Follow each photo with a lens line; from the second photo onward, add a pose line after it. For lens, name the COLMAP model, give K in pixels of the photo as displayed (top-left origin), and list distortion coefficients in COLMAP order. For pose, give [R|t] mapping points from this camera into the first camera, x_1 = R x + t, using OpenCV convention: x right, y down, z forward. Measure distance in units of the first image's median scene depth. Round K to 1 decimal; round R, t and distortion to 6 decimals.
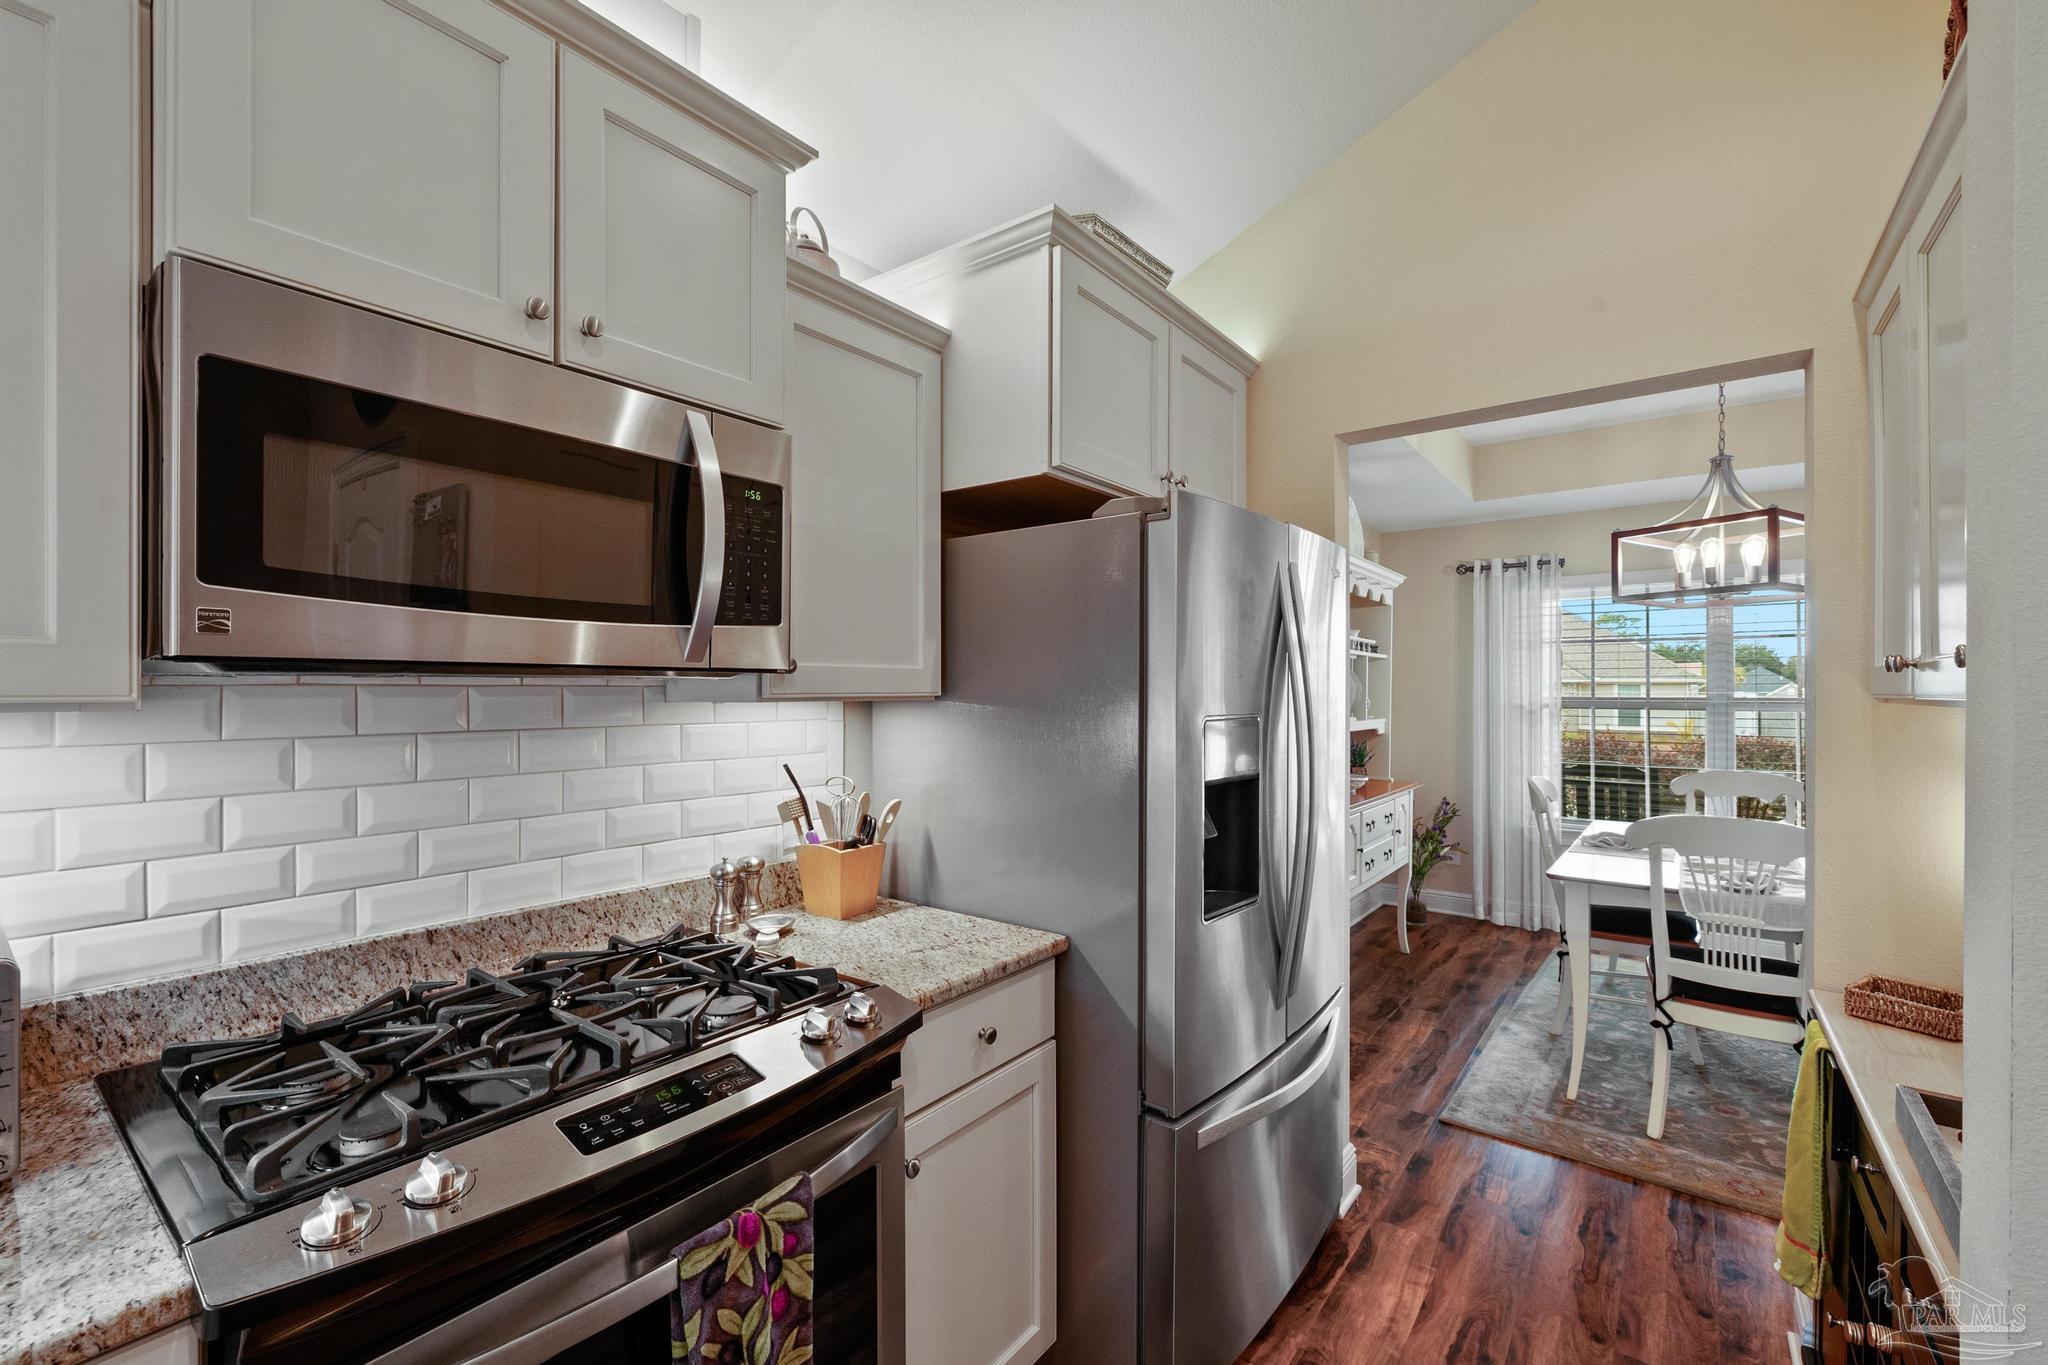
lens RADIAL K [[871.1, 0, 1026.3], [0, 871.1, 693.6], [0, 0, 1]] dist [0.002328, -0.000190]
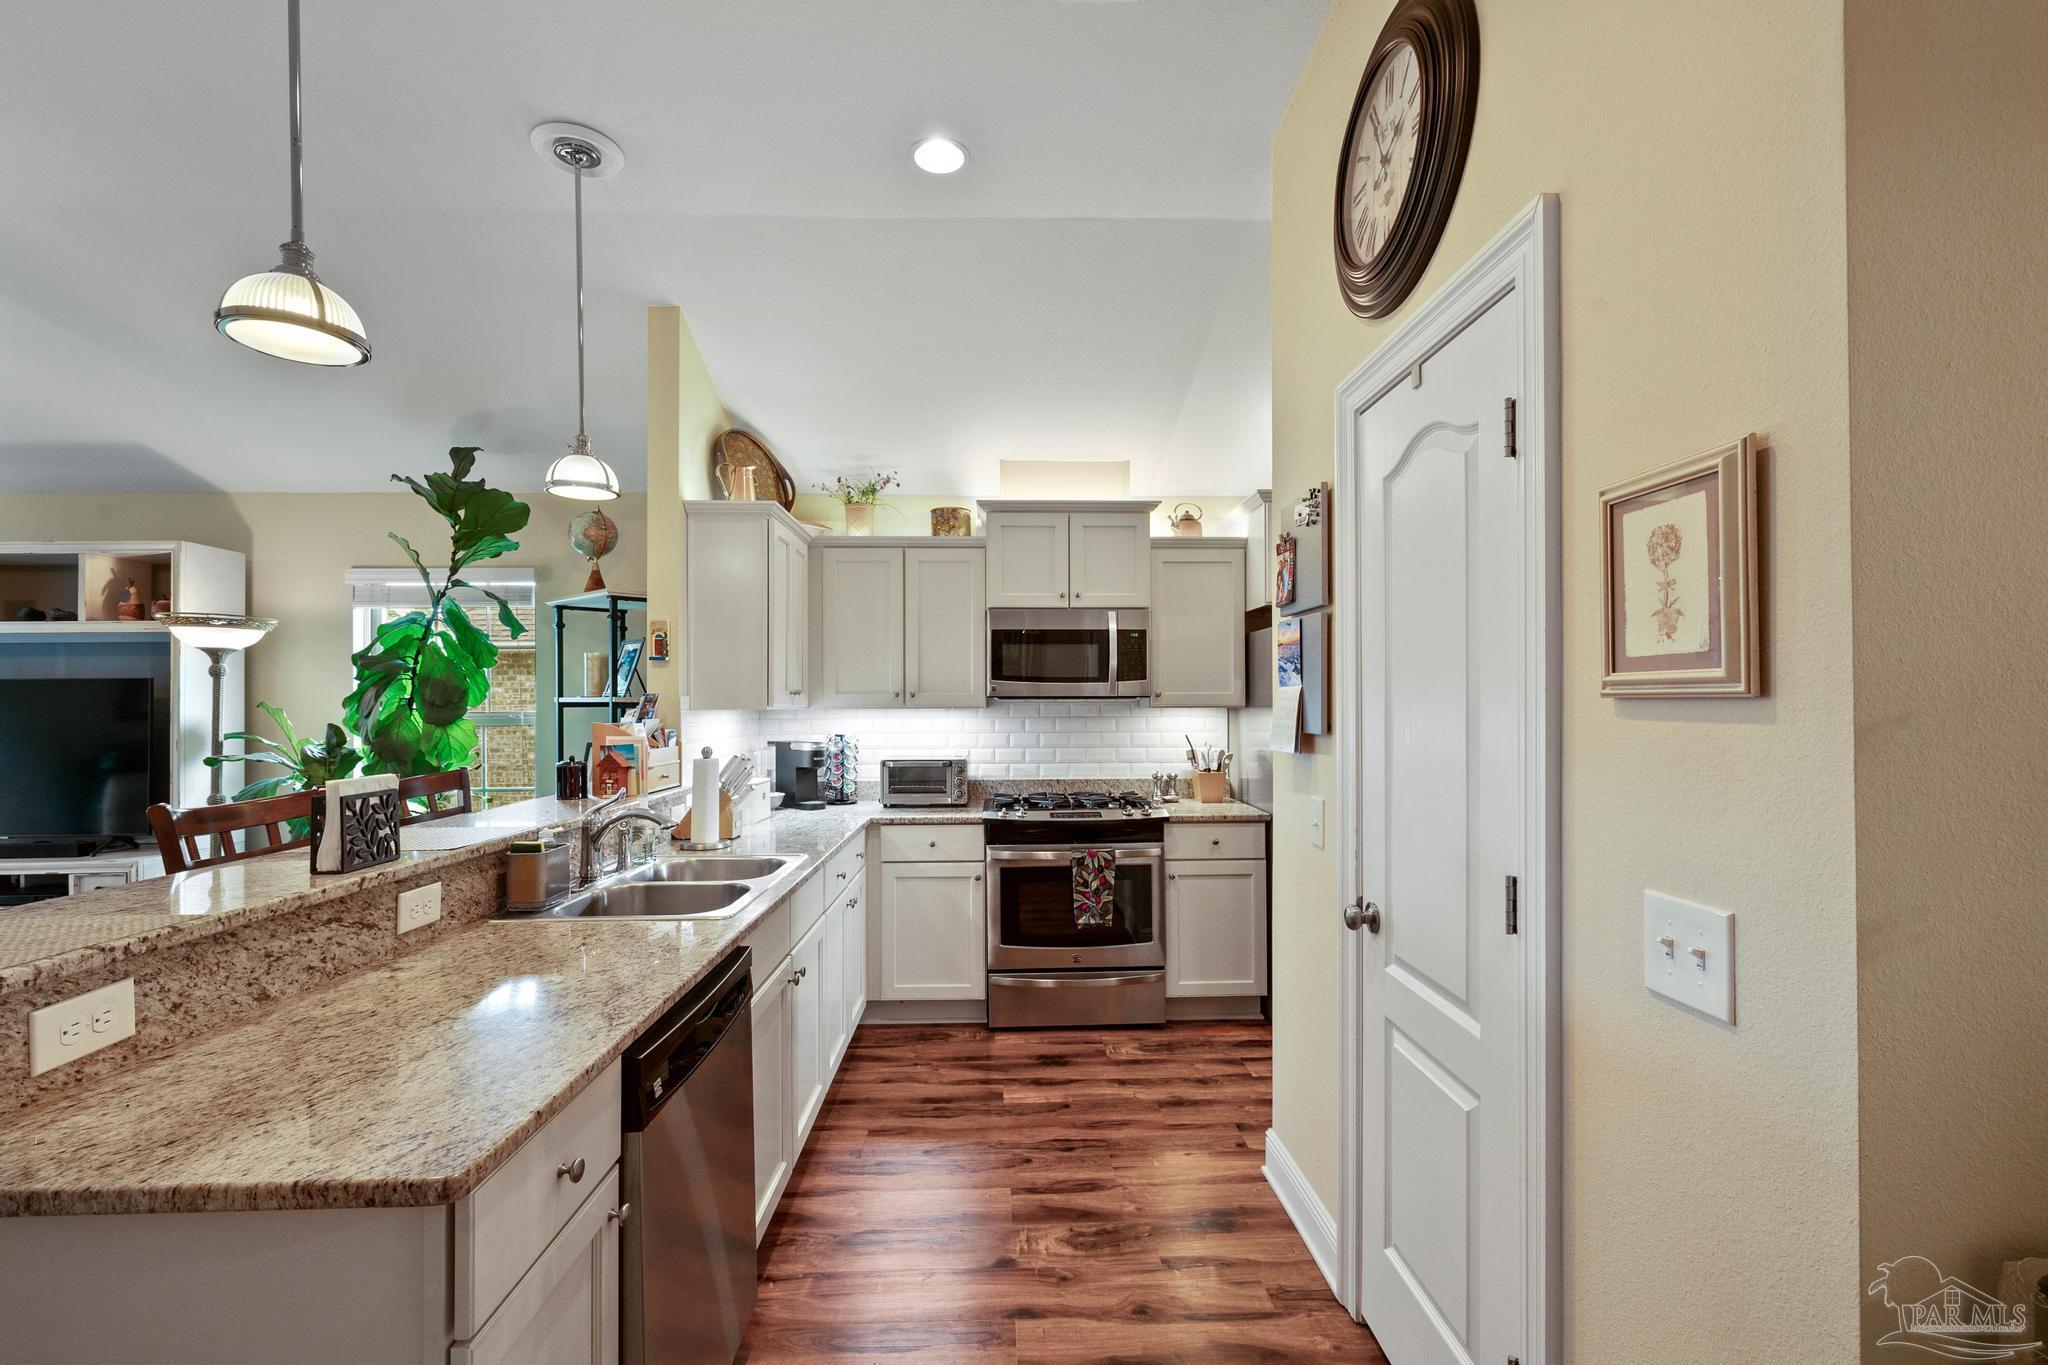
lens RADIAL K [[871.1, 0, 1031.5], [0, 871.1, 694.8], [0, 0, 1]] dist [0.002328, -0.000190]
pose [[0.640111, -0.013835, -0.768157, 0.863128], [-0.001398, 0.999815, -0.019172, 0.012893], [0.768281, 0.013346, 0.639974, -0.562546]]
